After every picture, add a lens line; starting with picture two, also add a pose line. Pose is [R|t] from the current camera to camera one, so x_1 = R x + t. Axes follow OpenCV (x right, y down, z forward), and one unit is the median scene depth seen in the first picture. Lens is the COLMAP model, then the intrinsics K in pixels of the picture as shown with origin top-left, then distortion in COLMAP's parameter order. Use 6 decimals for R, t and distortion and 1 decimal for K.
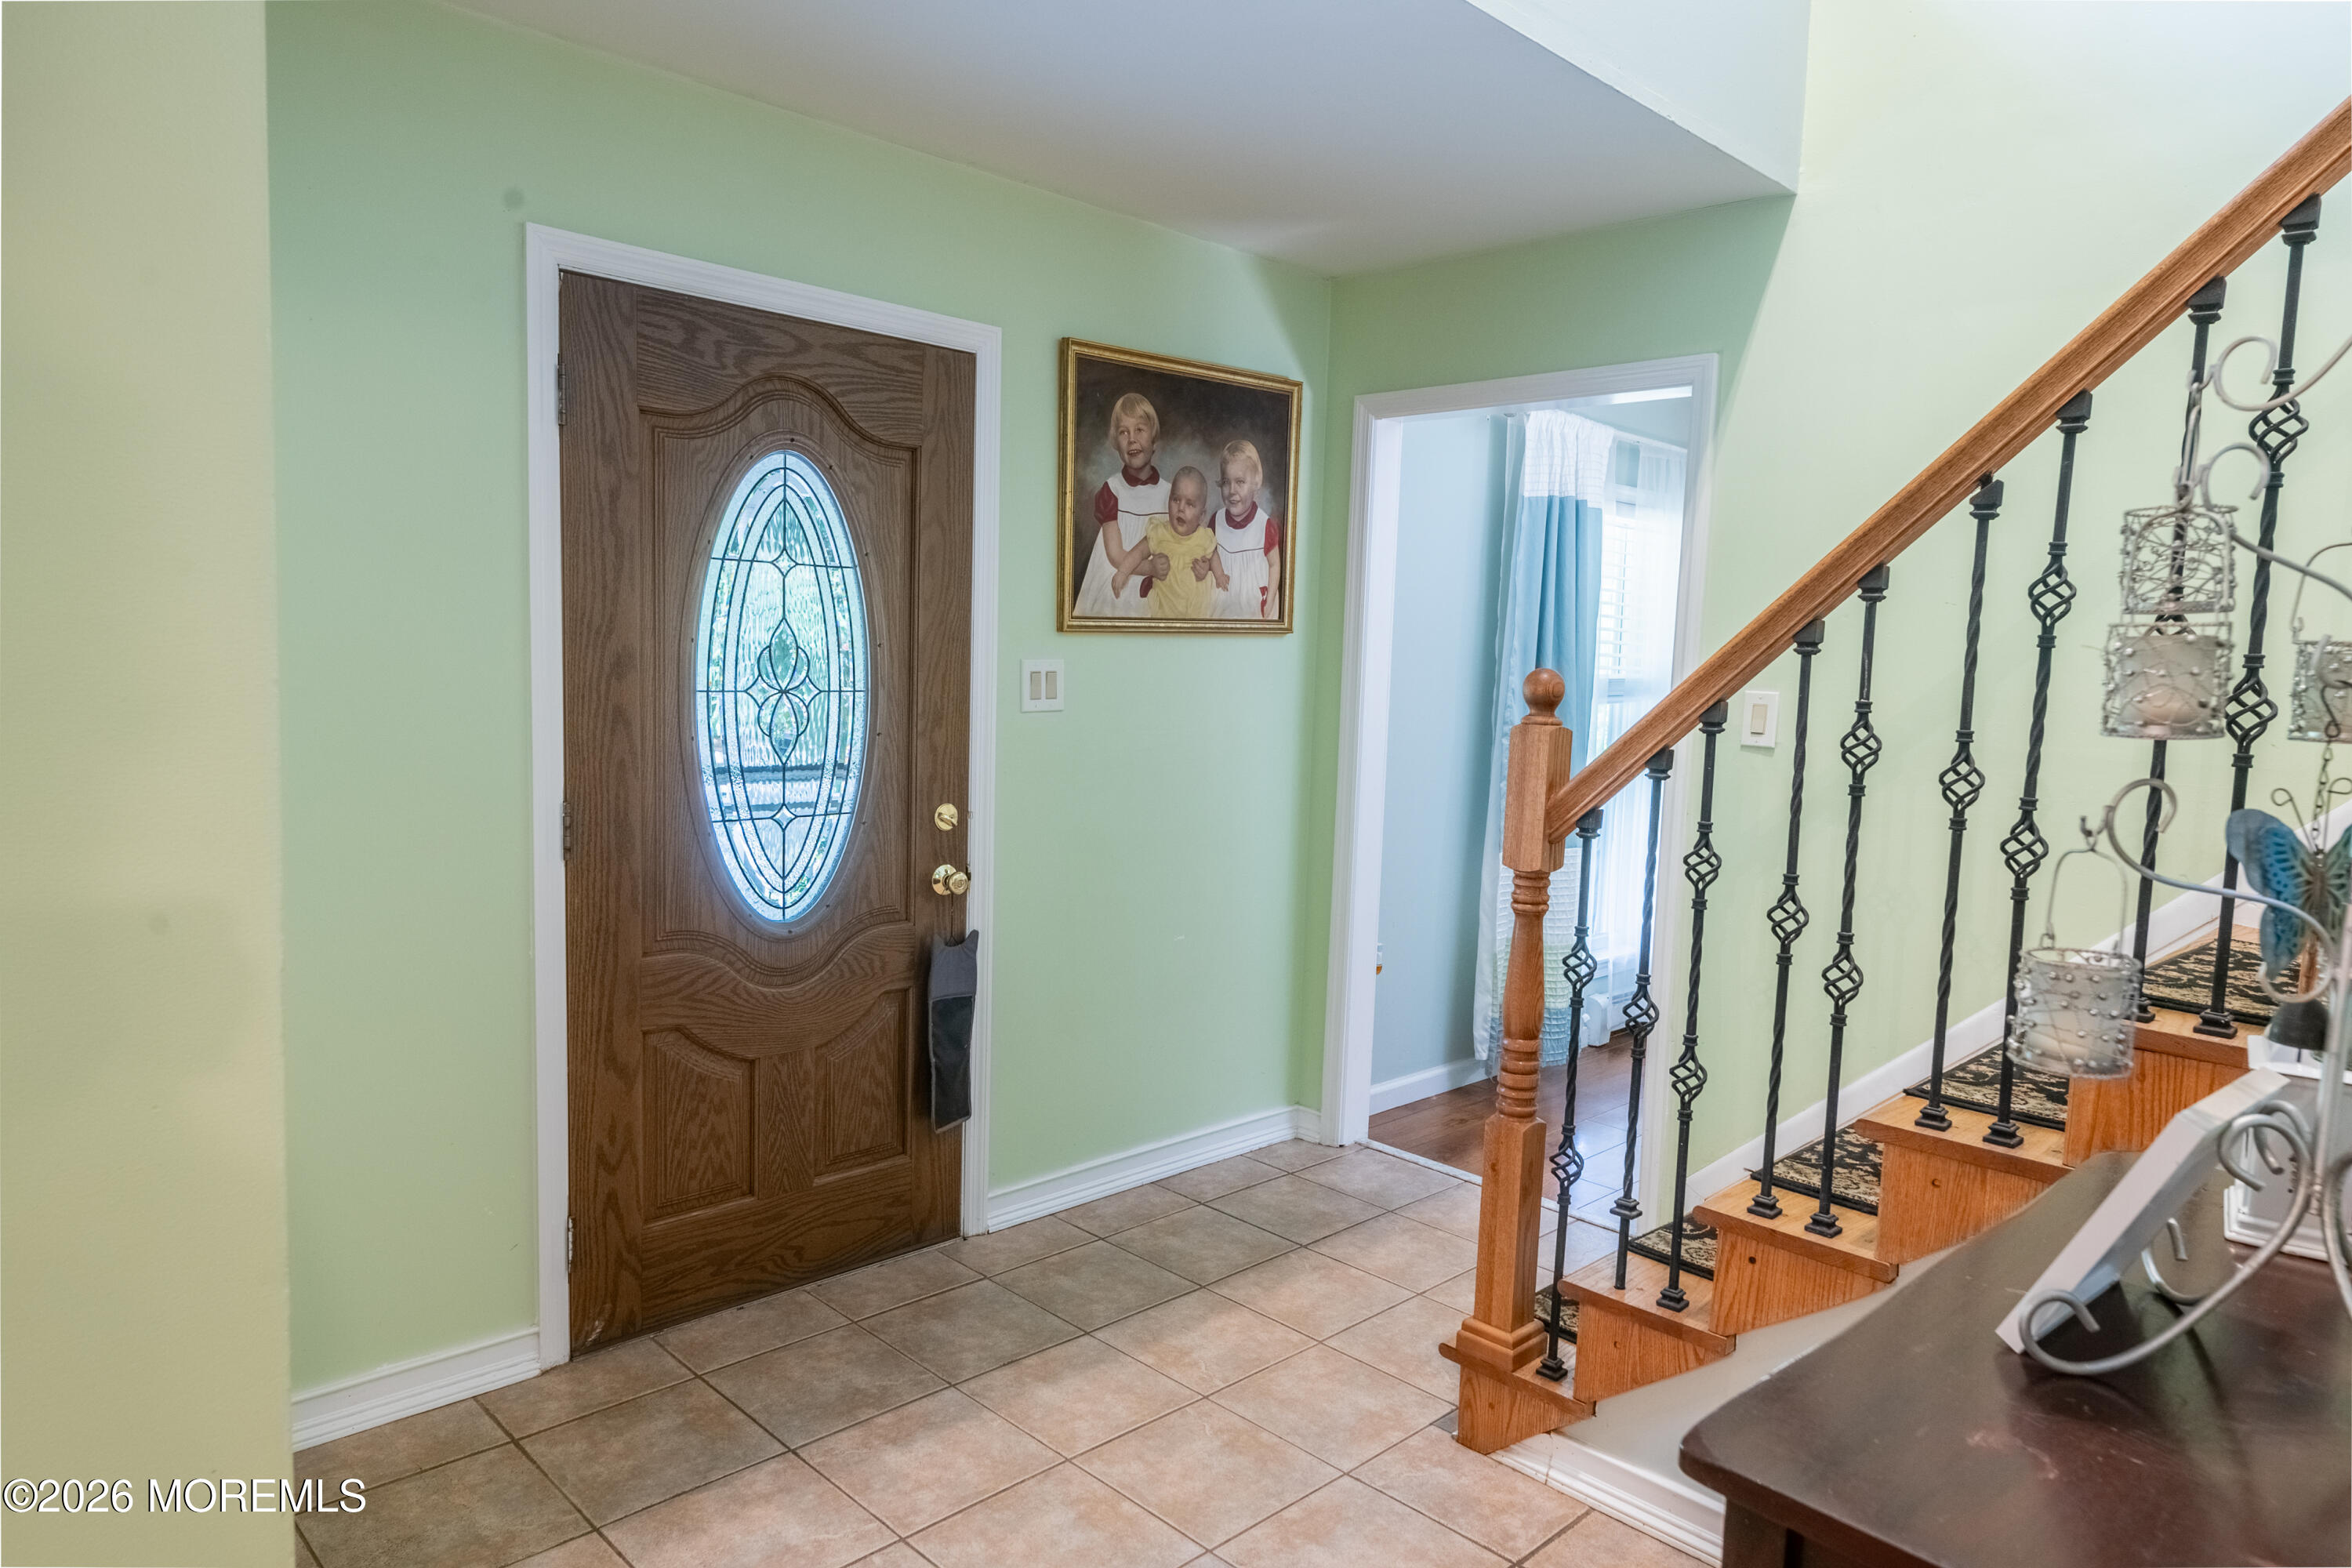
lens RADIAL K [[1468.6, 0, 1176.0], [0, 1468.6, 784.0], [0, 0, 1]] dist [0.000606, 0.000653]
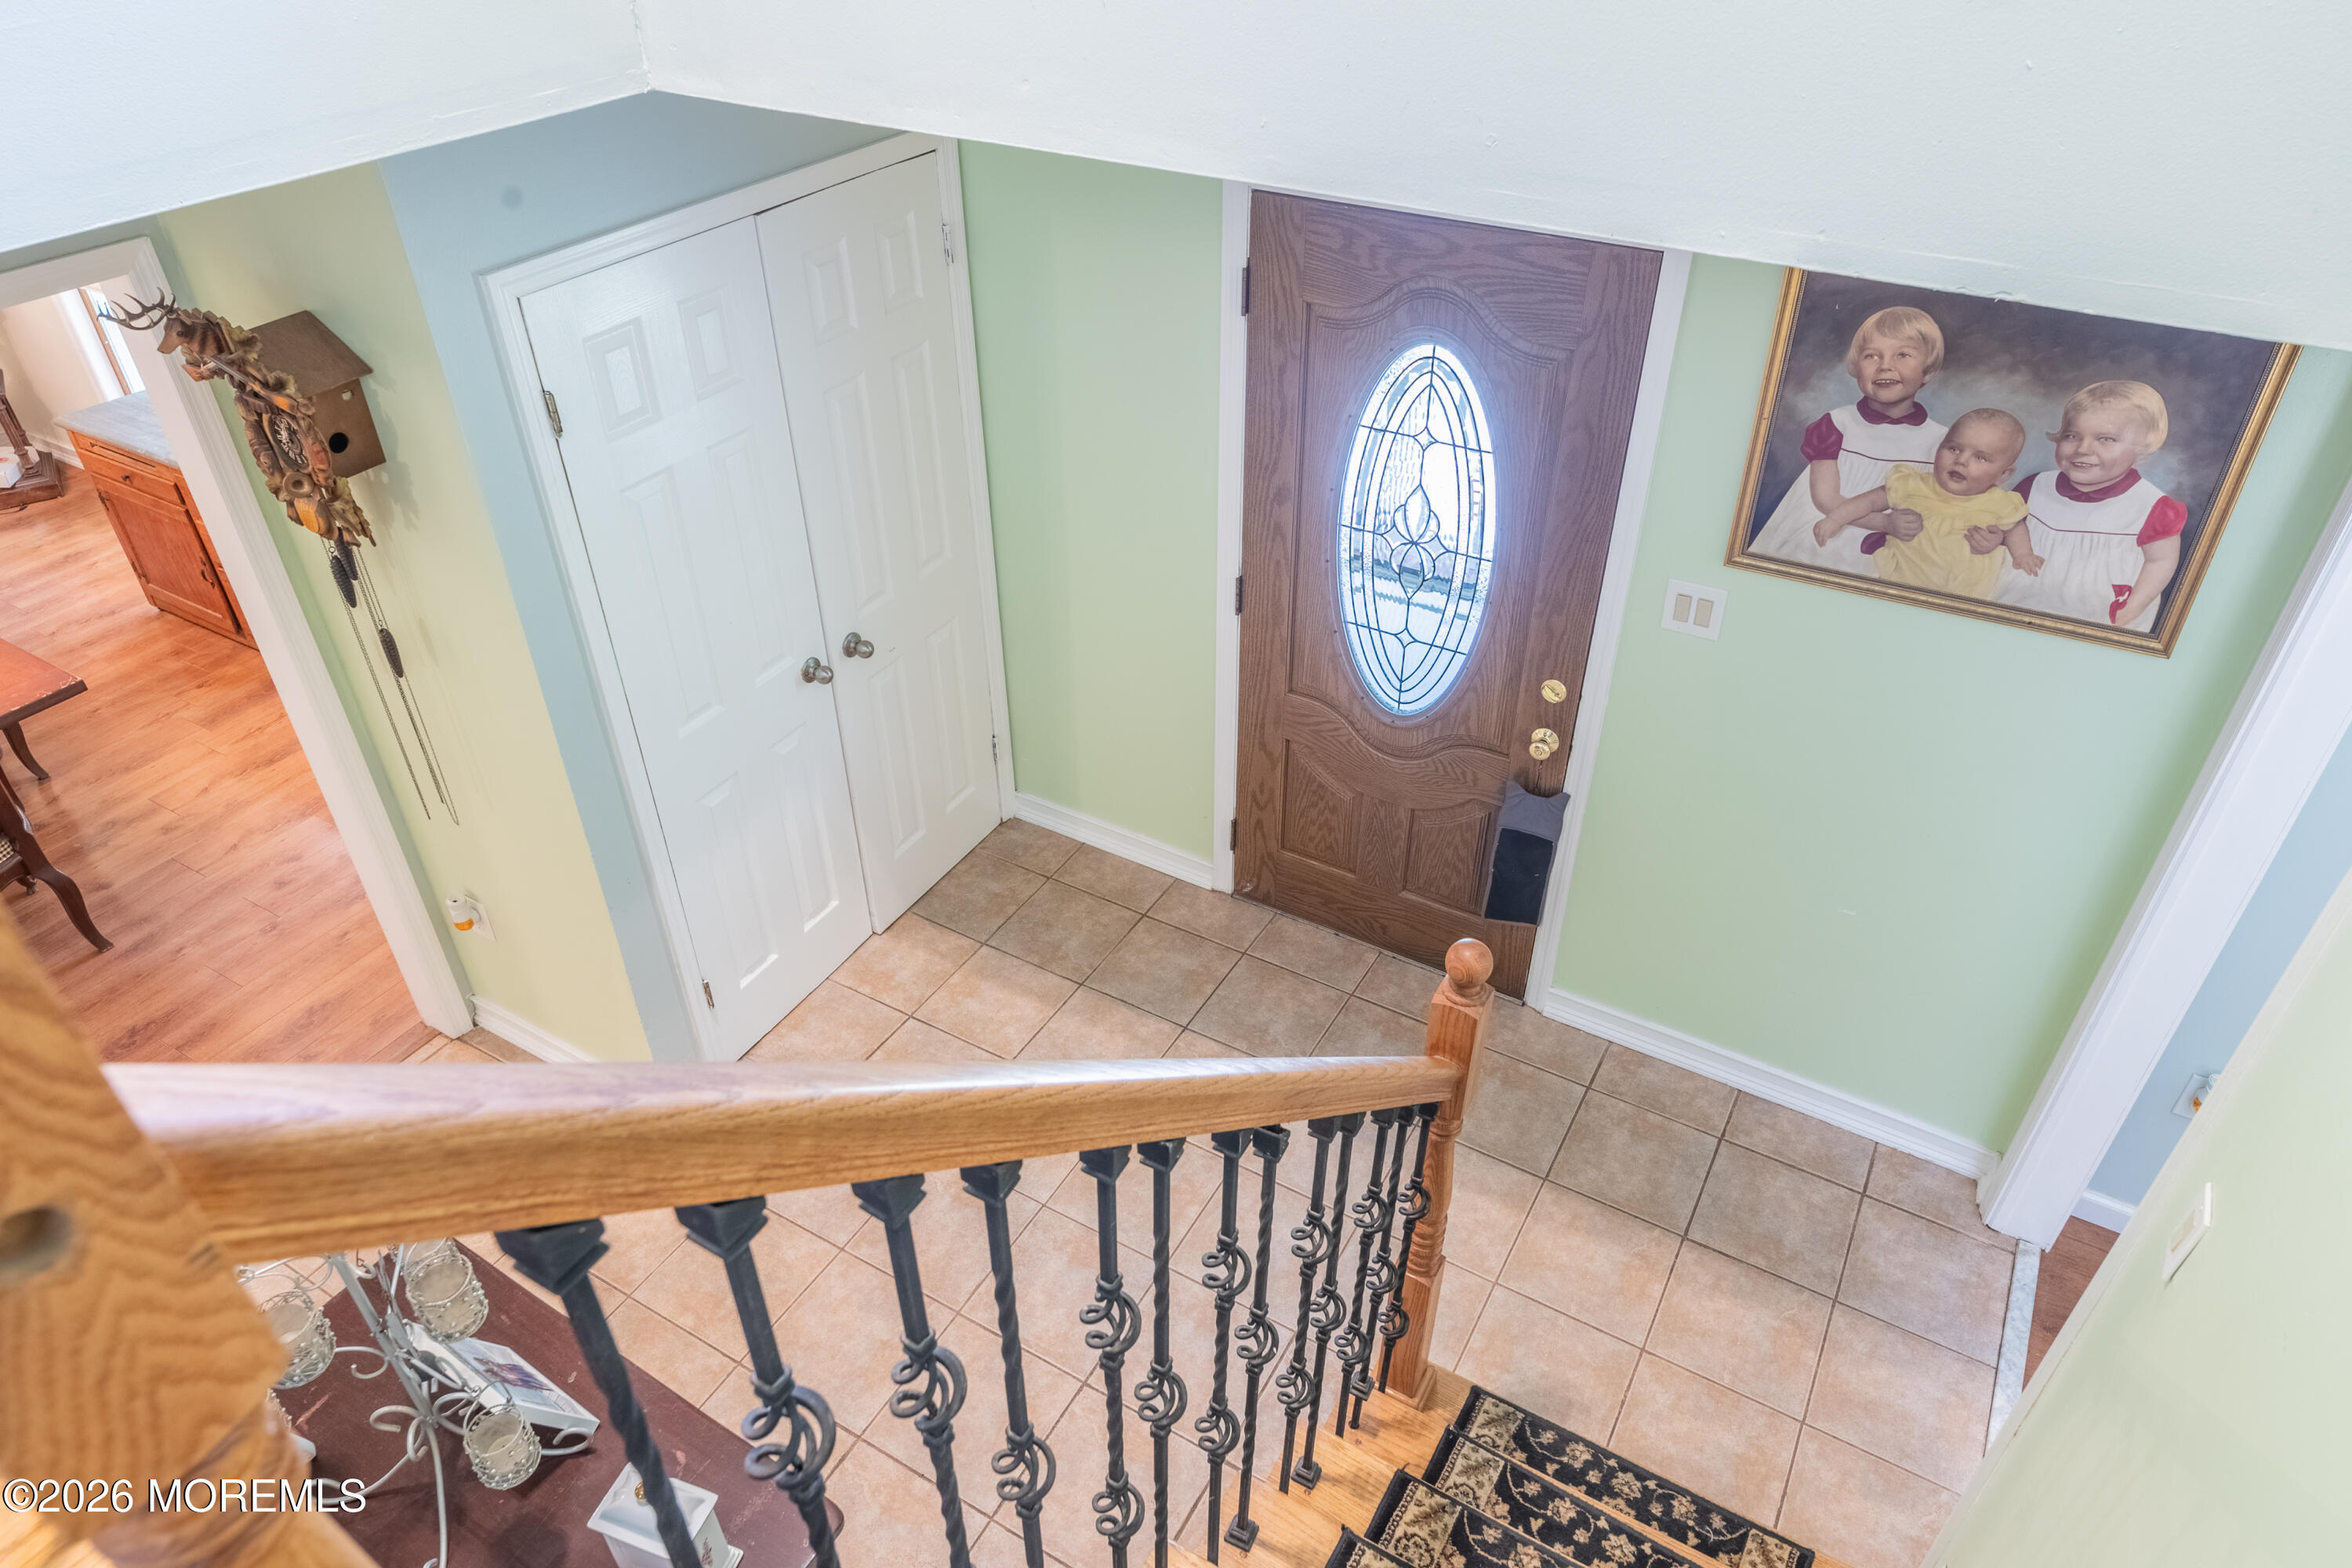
lens RADIAL K [[1468.6, 0, 1176.0], [0, 1468.6, 784.0], [0, 0, 1]] dist [0.000606, 0.000653]
pose [[0.262052, 0.543713, -0.797311, 0.655428], [-0.074132, 0.835083, 0.545107, -0.481013], [0.962202, -0.083740, 0.259142, 0.462284]]
